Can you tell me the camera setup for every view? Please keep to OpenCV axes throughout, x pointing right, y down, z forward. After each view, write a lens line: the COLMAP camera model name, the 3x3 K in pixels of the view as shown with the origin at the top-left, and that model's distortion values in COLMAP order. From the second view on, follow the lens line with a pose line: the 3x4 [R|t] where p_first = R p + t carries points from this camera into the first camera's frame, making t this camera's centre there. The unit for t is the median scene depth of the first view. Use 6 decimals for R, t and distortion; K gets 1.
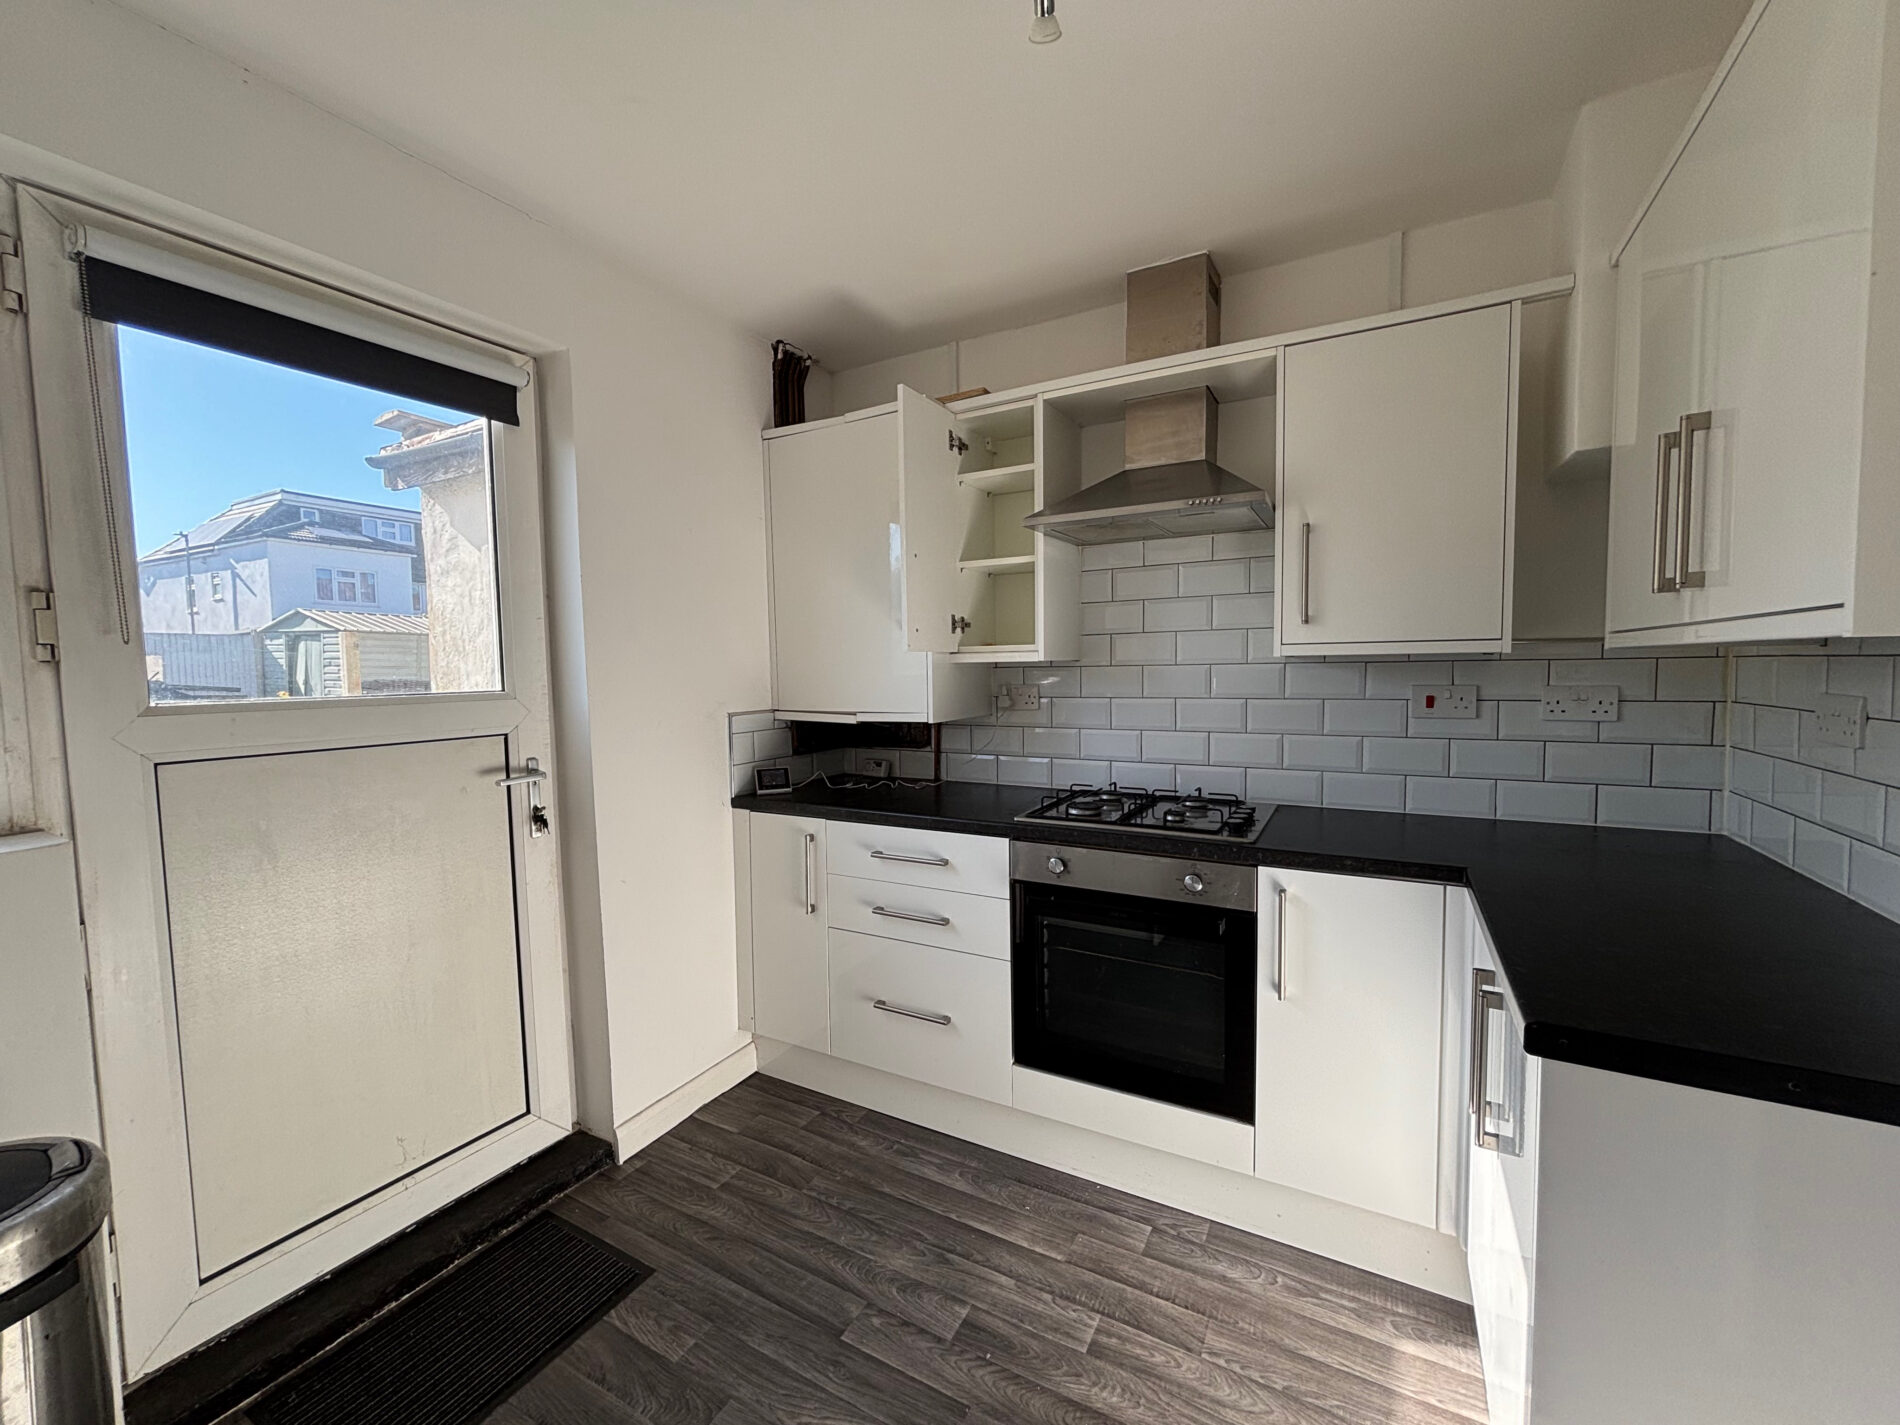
lens RADIAL K [[764.4, 0, 955.8], [0, 764.4, 713.5], [0, 0, 1]] dist [0.003342, -0.000305]
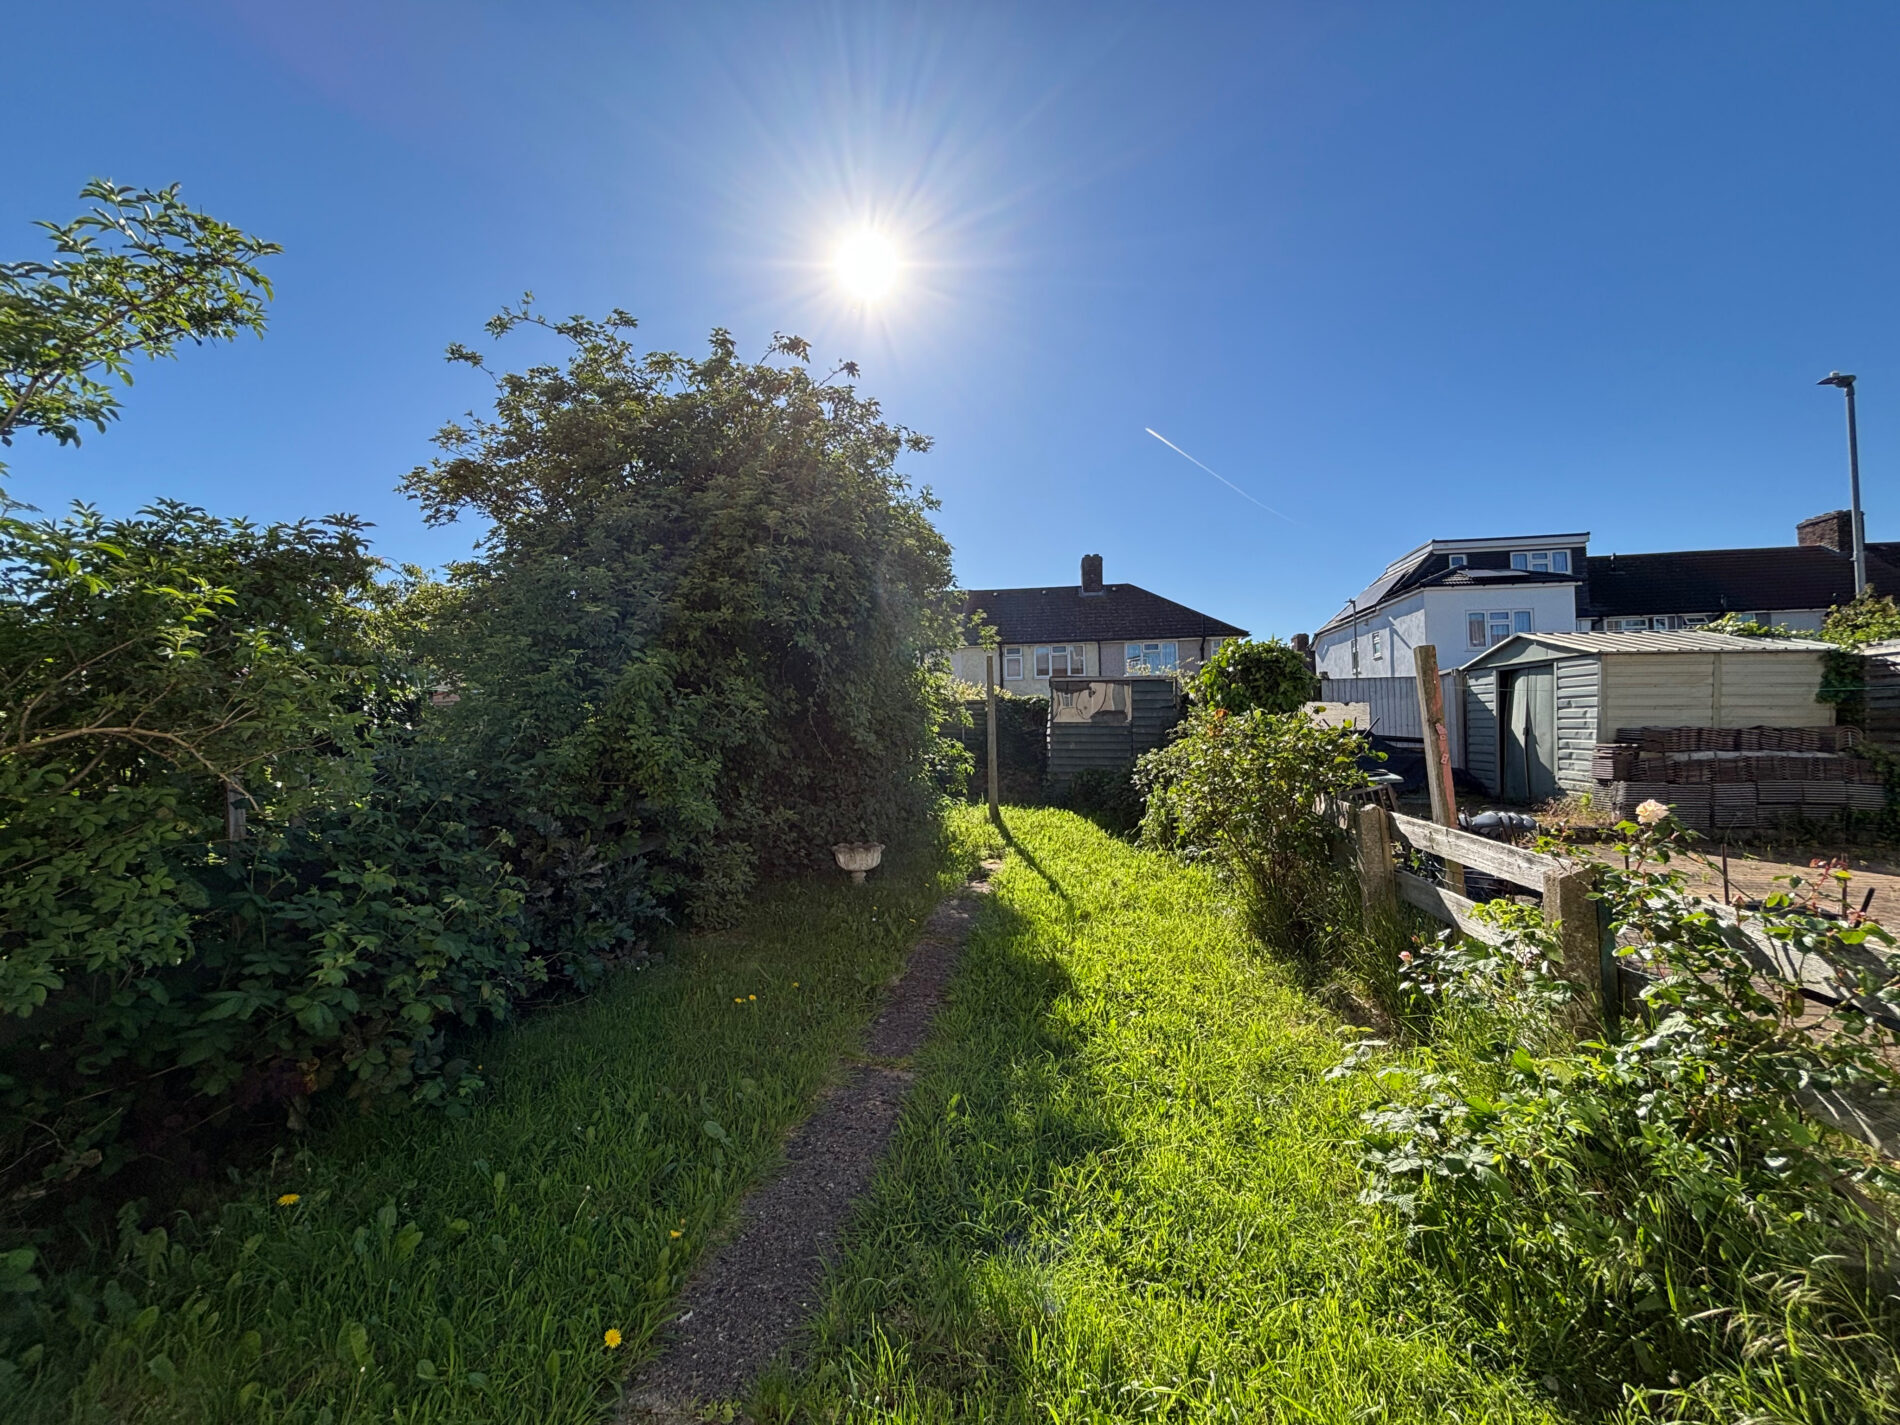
lens RADIAL K [[764.4, 0, 952.6], [0, 764.4, 714.5], [0, 0, 1]] dist [0.003342, -0.000305]
pose [[0.326414, -0.029981, -0.944751, -0.180494], [-0.042631, 0.998013, -0.046401, -0.000068], [0.944265, 0.055422, 0.324487, 0.131392]]
